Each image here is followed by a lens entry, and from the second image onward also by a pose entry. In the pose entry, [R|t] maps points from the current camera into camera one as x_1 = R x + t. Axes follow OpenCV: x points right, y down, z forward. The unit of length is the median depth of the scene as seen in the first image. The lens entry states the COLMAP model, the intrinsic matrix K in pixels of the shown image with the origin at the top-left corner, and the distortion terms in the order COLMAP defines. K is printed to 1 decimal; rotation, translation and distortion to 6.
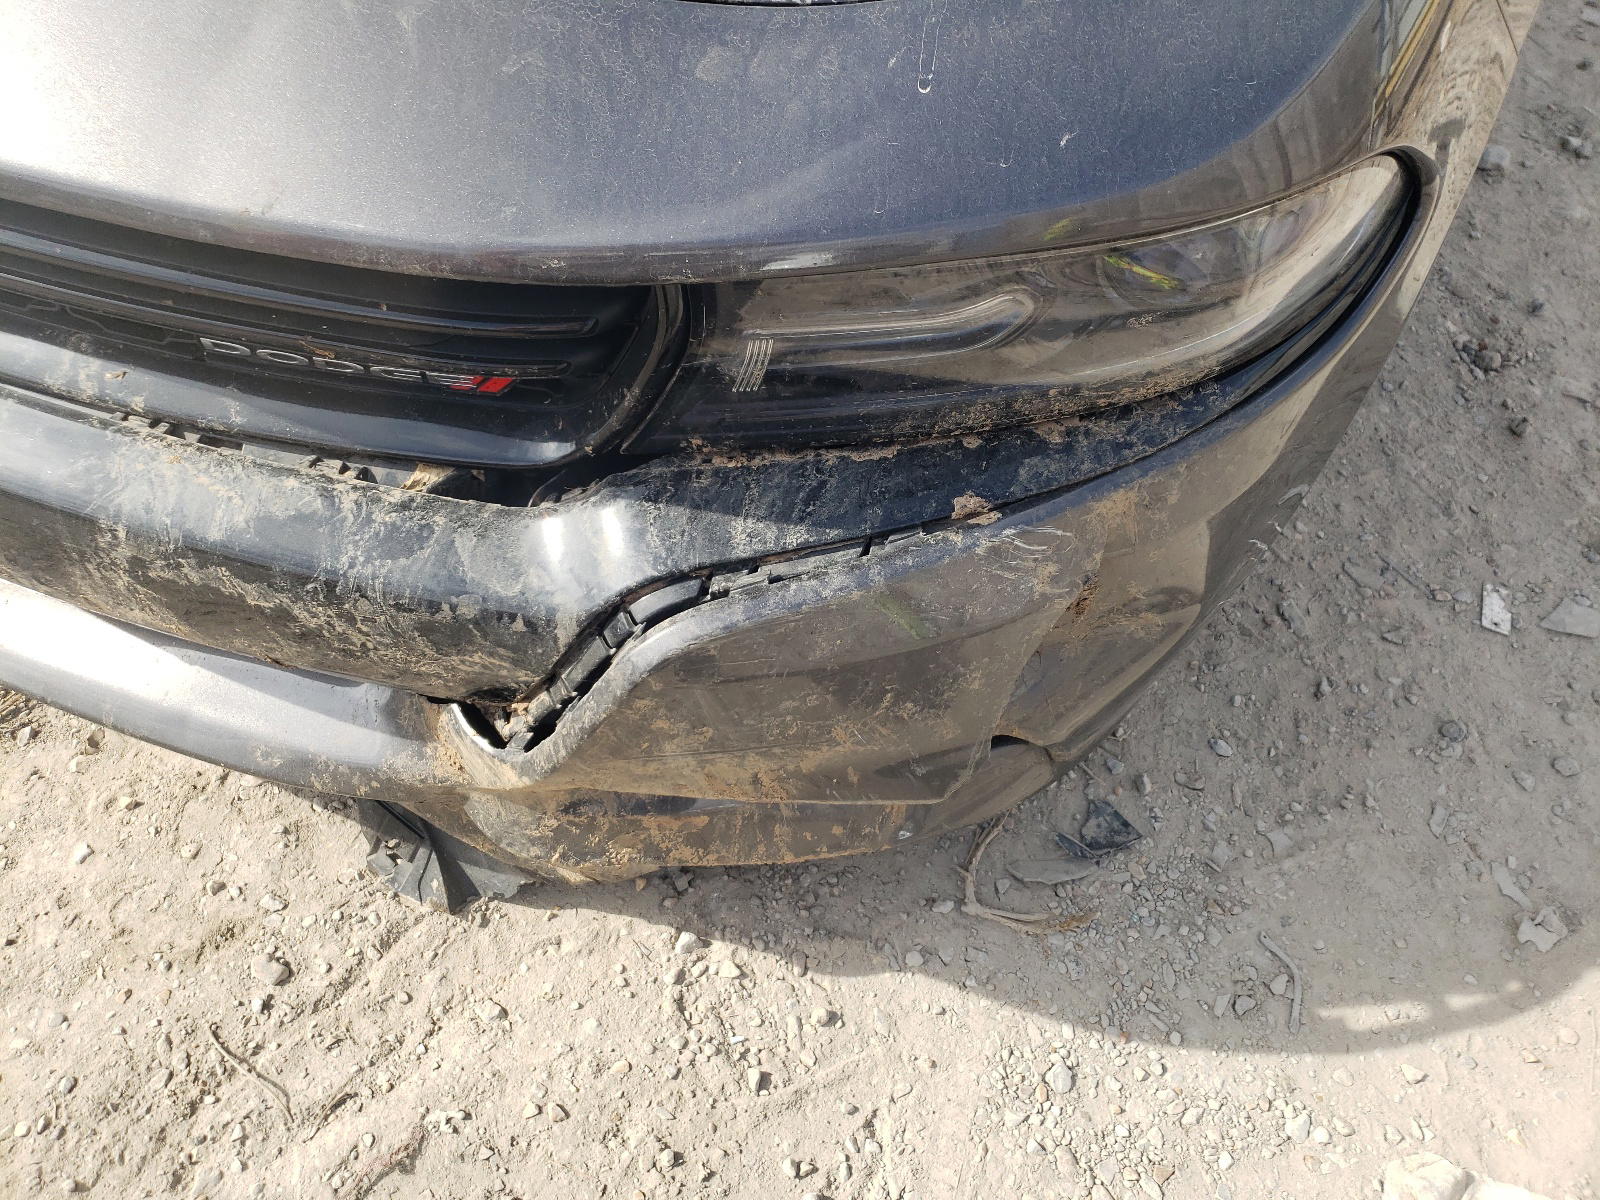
lens RADIAL K [[1292.0, 0, 802.7], [0, 1292.0, 594.9], [0, 0, 1]] dist [0.014703, -0.000748]
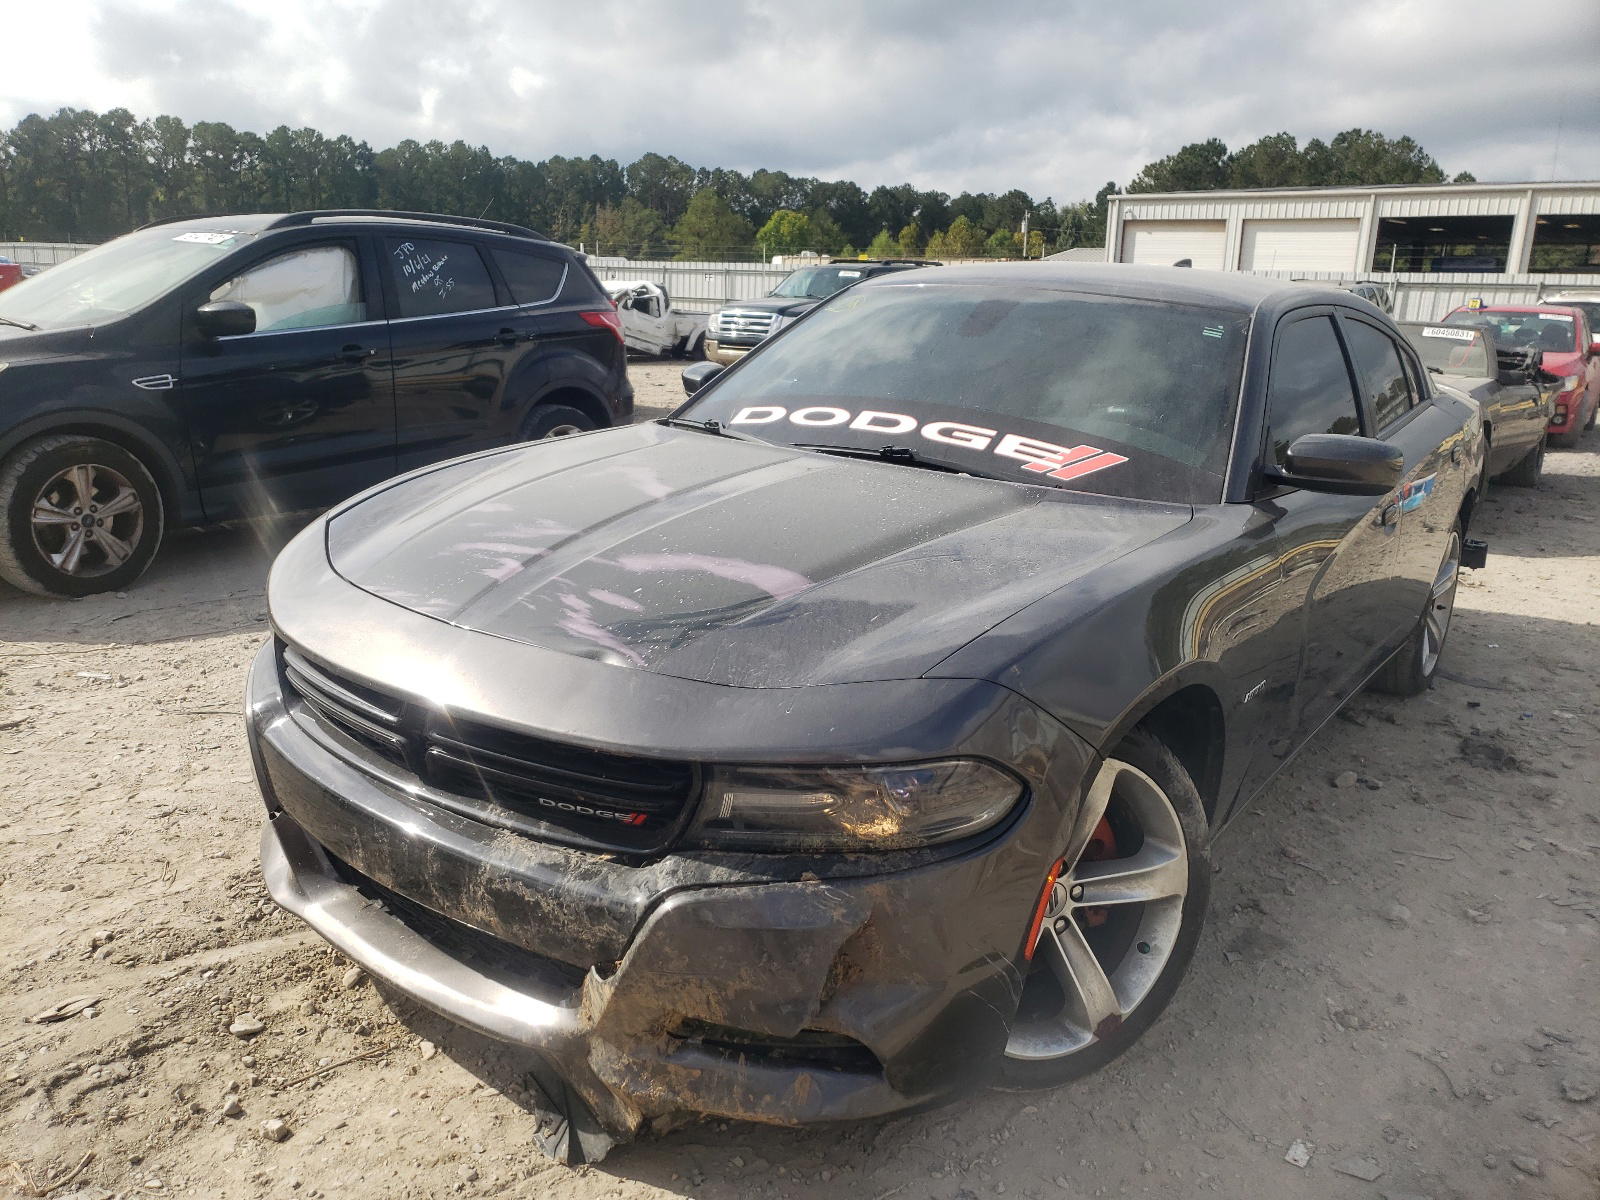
lens RADIAL K [[1292.0, 0, 798.2], [0, 1292.0, 600.5], [0, 0, 1]] dist [0.014703, -0.000748]
pose [[0.966485, 0.022927, -0.255696, 0.483391], [-0.173210, 0.793378, -0.583566, 0.632003], [0.189484, 0.608297, 0.770759, -0.801571]]
